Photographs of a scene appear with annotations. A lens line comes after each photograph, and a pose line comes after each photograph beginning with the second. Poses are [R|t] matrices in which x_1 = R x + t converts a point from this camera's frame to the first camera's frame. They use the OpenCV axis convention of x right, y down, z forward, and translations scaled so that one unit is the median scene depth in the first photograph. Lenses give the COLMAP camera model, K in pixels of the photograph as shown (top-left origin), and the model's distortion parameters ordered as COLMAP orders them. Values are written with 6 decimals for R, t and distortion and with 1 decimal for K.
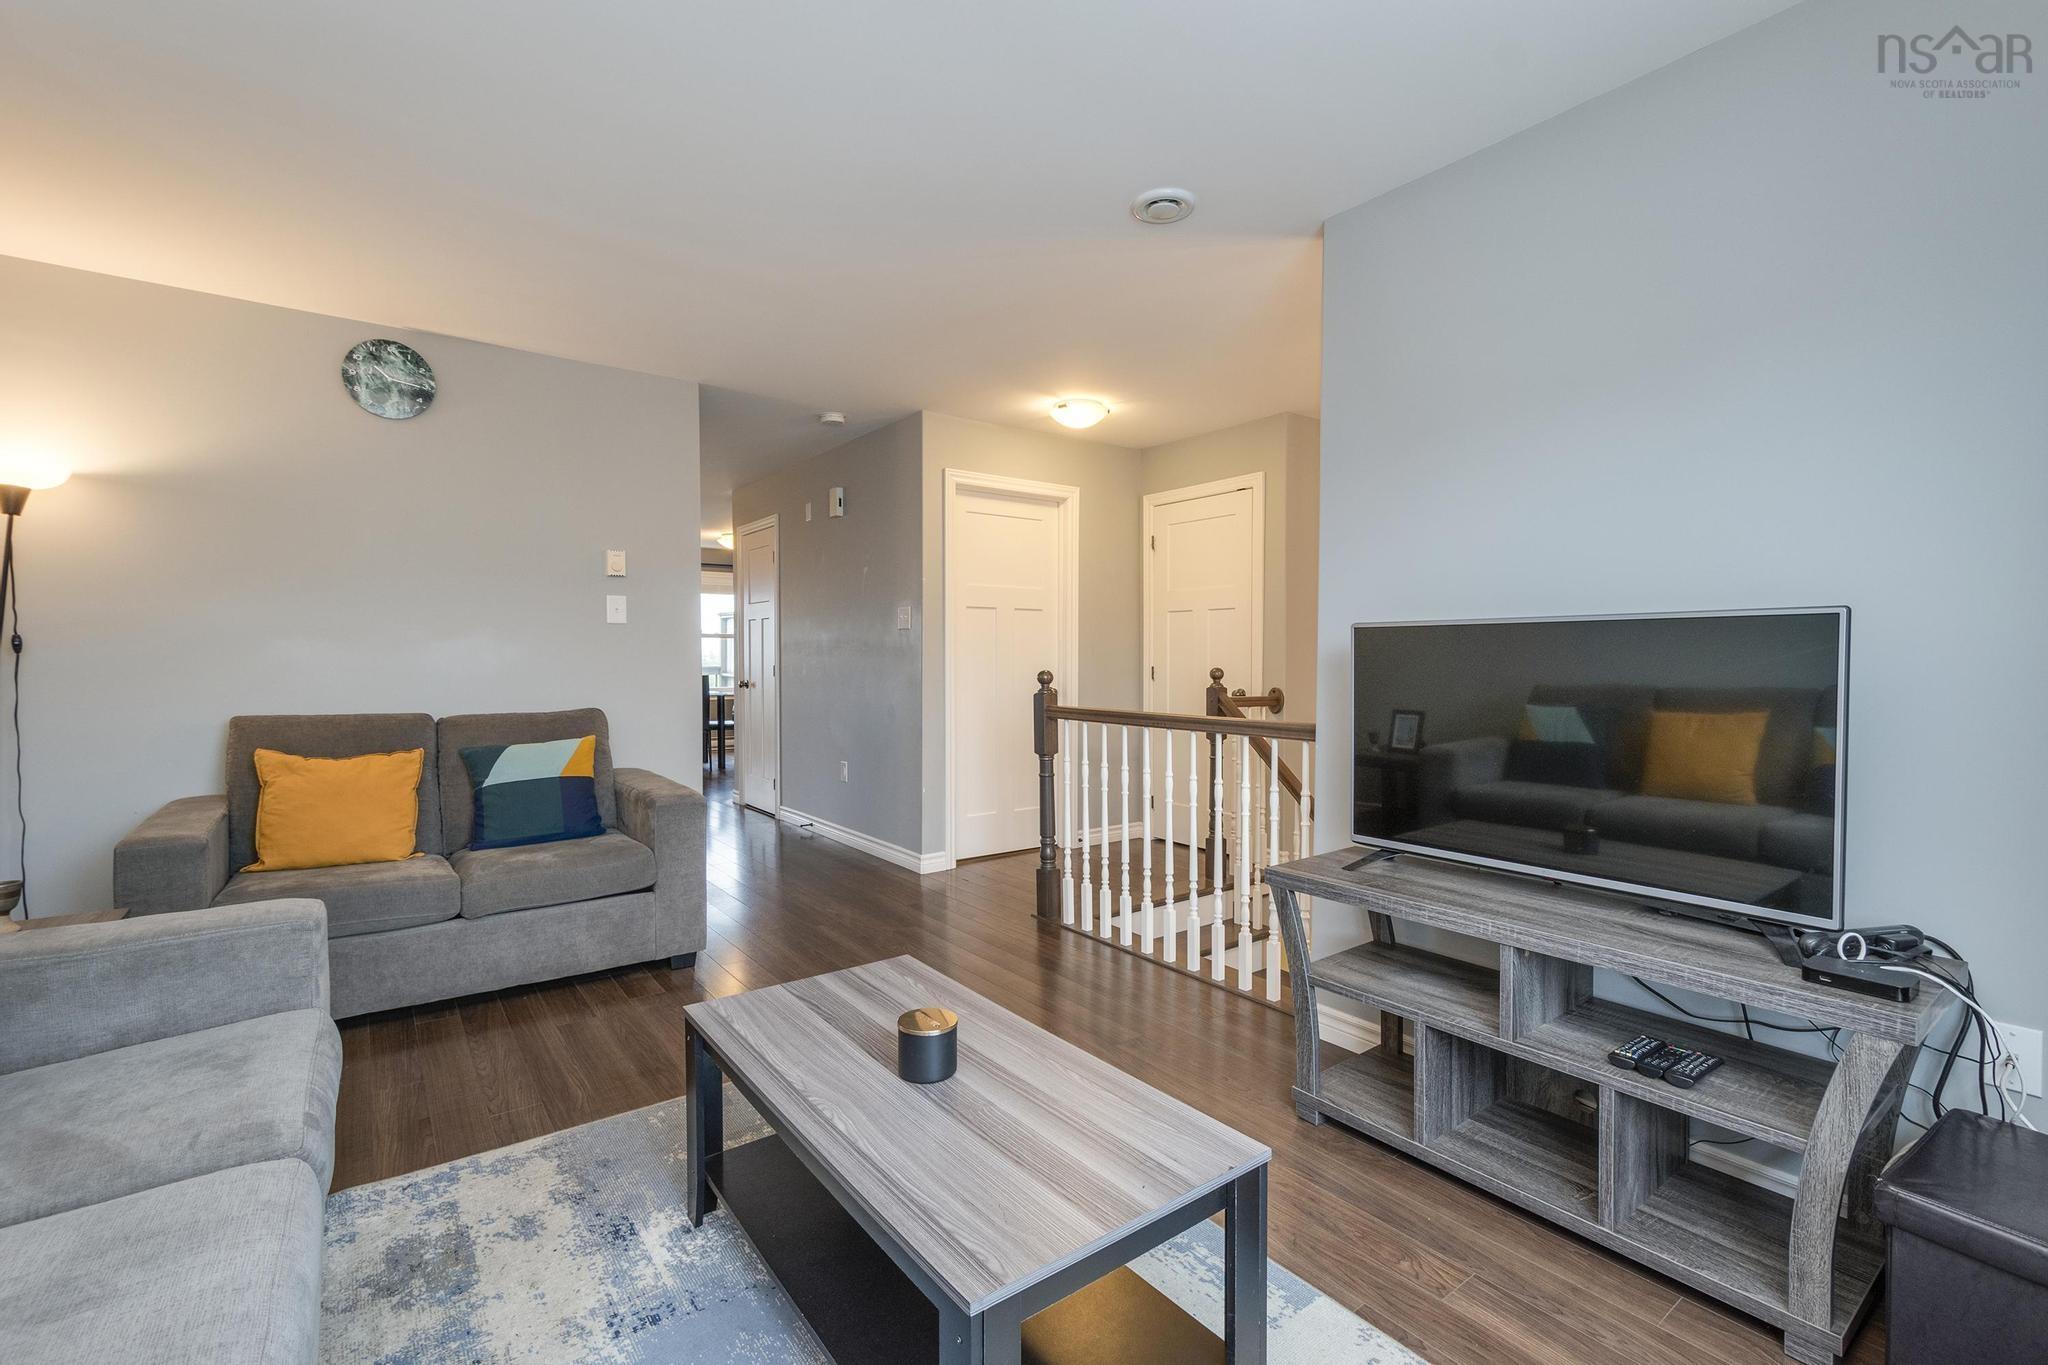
lens RADIAL K [[903.5, 0, 1024.0], [0, 903.5, 682.5], [0, 0, 1]] dist [0.001676, -0.000028]
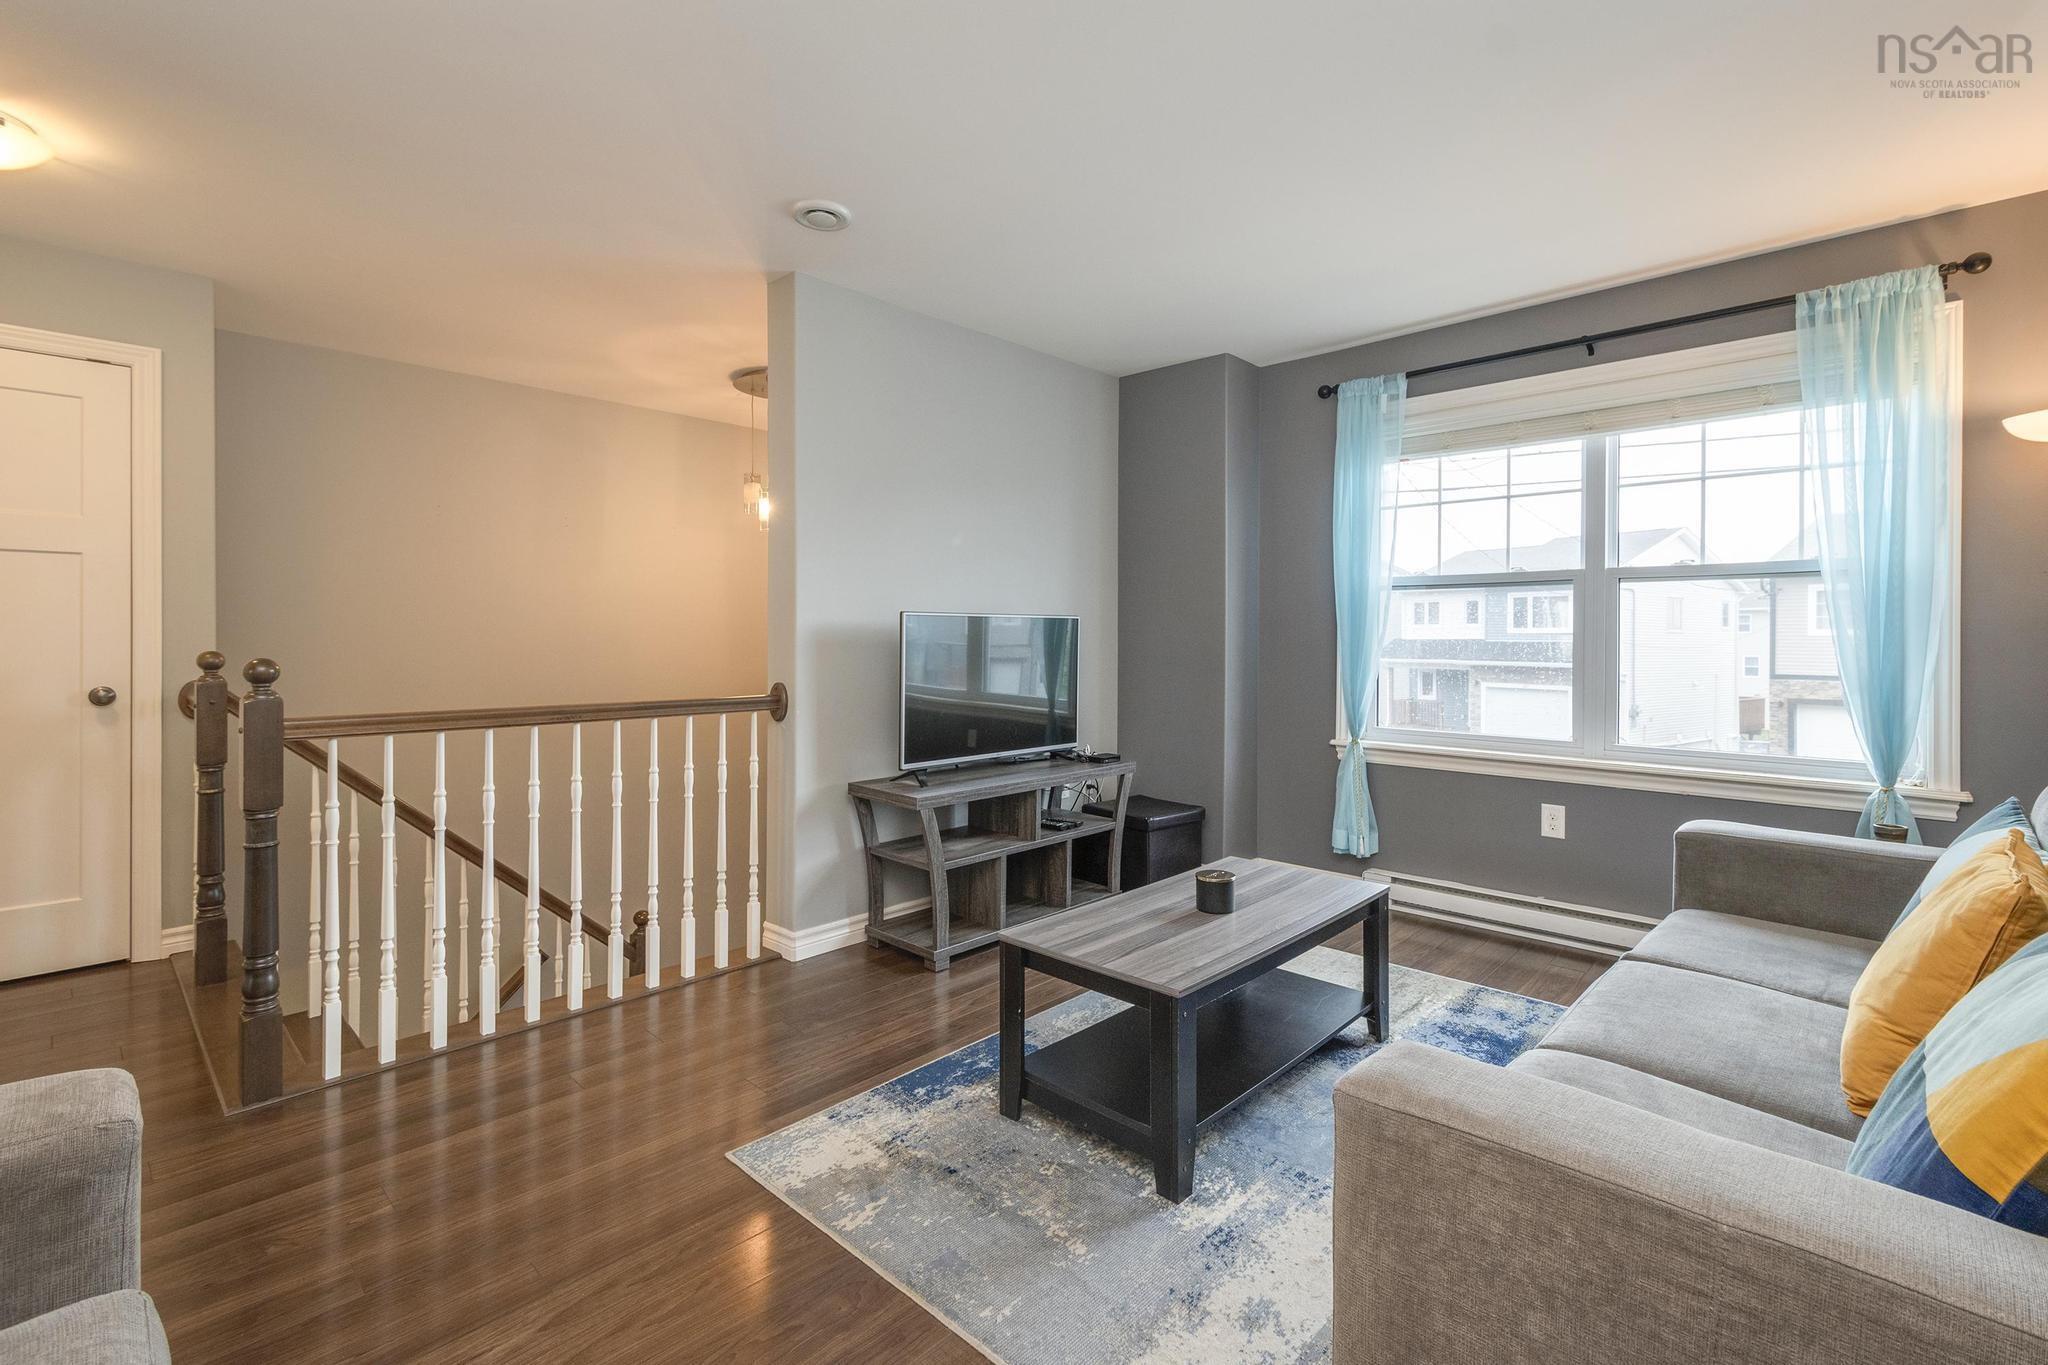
lens RADIAL K [[925.0, 0, 1031.9], [0, 925.0, 634.2], [0, 0, 1]] dist [0.015370, -0.001174]
pose [[-0.166682, -0.011753, 0.985941, -0.789283], [0.027221, 0.999493, 0.016517, -0.034398], [-0.985635, 0.029592, -0.166277, 0.767445]]
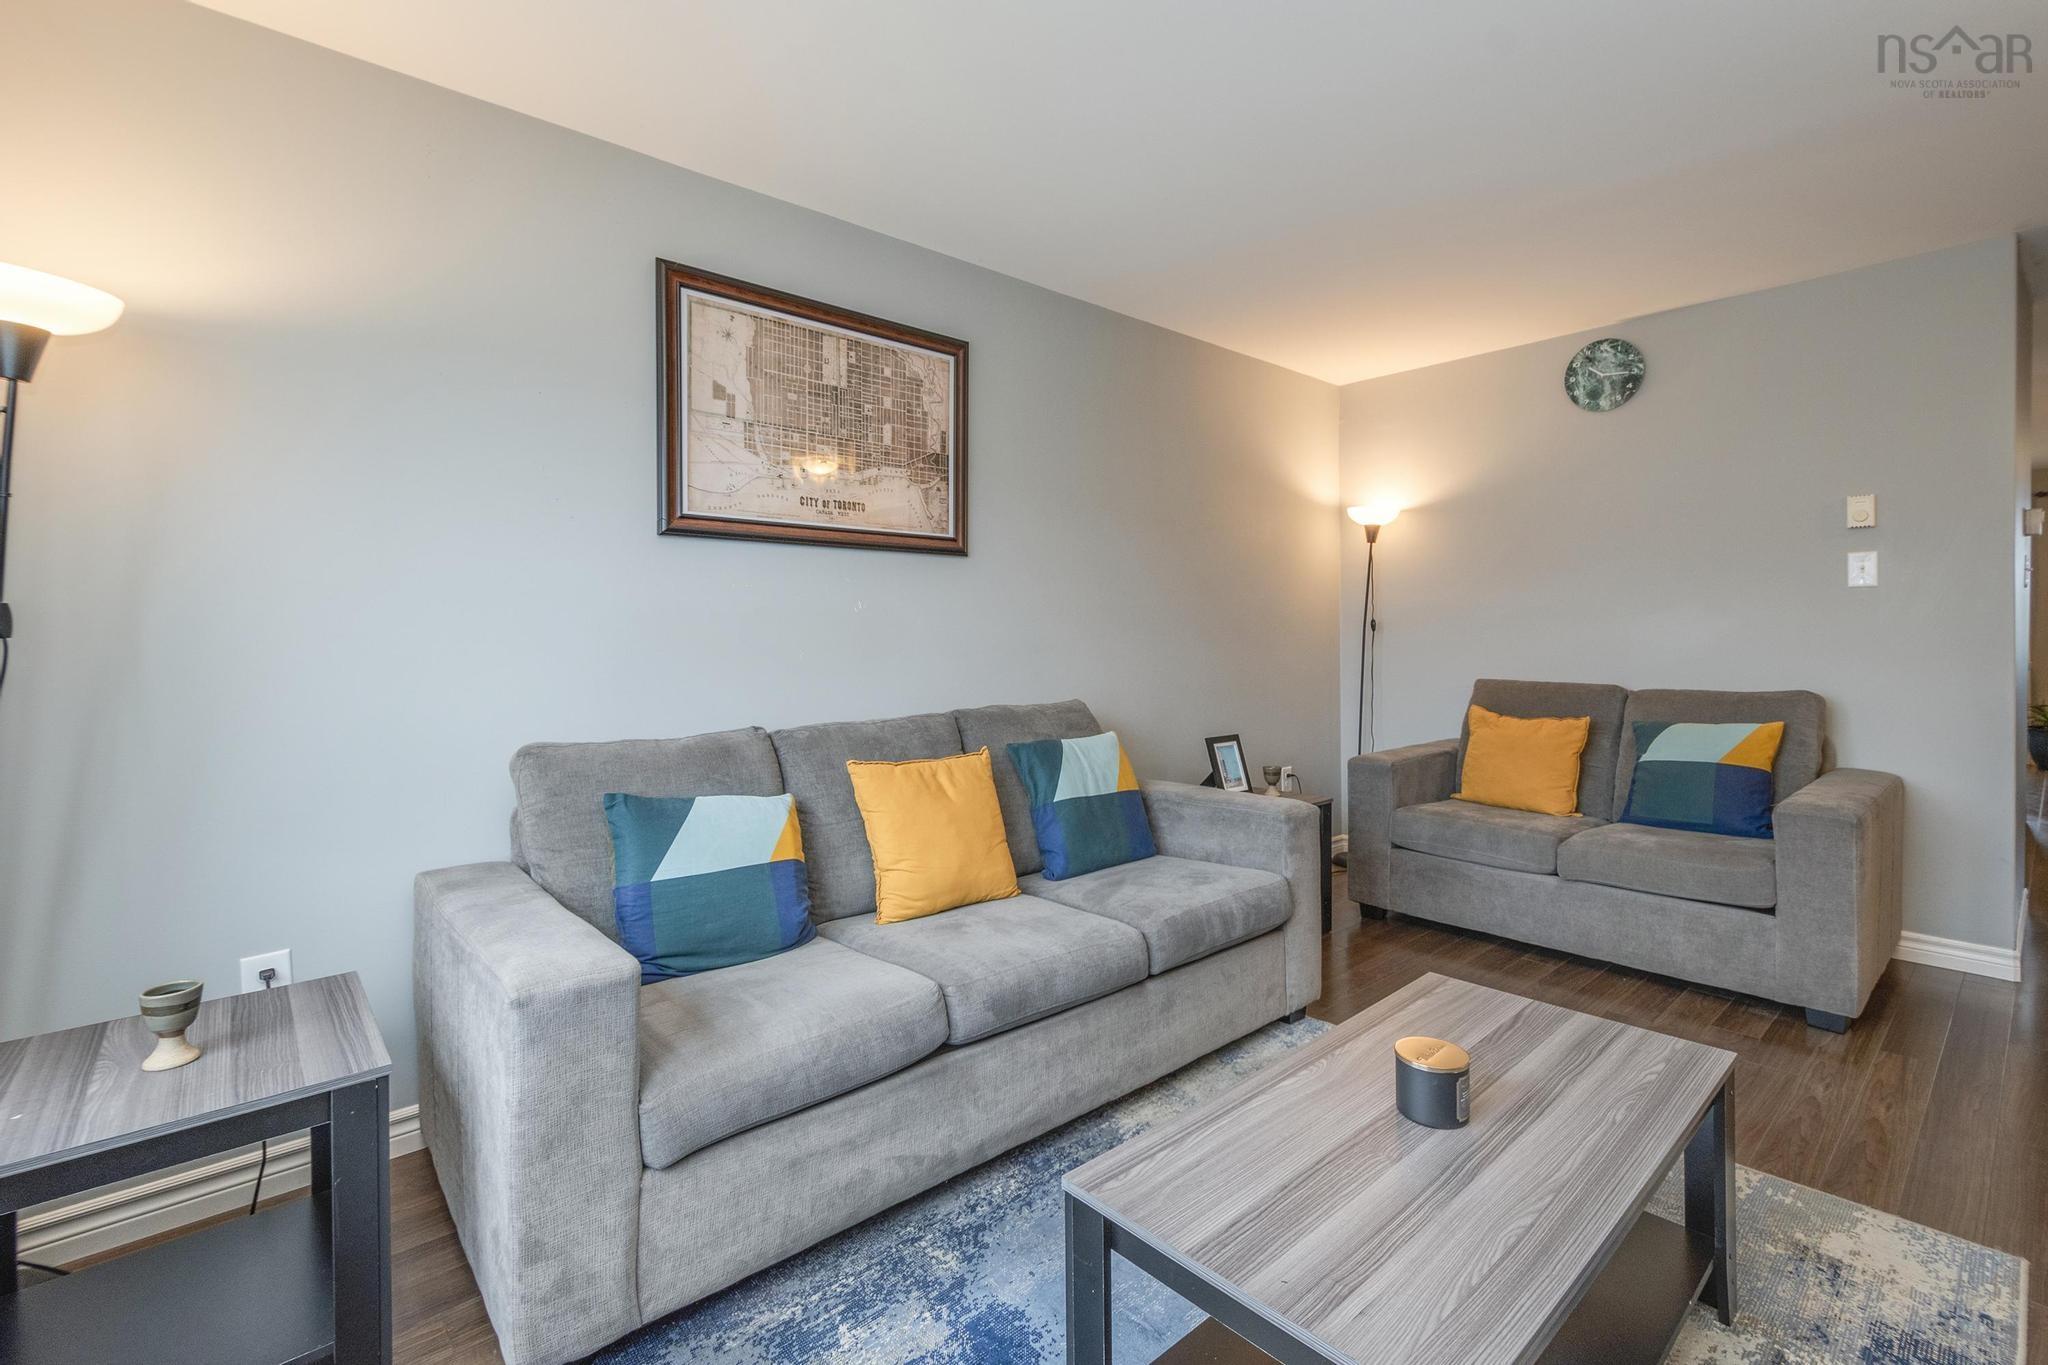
lens RADIAL K [[914.1, 0, 1054.5], [0, 914.1, 640.2], [0, 0, 1]] dist [0.002192, 0.001174]
pose [[0.097758, 0.003115, -0.995205, 0.359468], [-0.018745, 0.999823, 0.001288, -0.007745], [0.995034, 0.018529, 0.097799, 0.269883]]
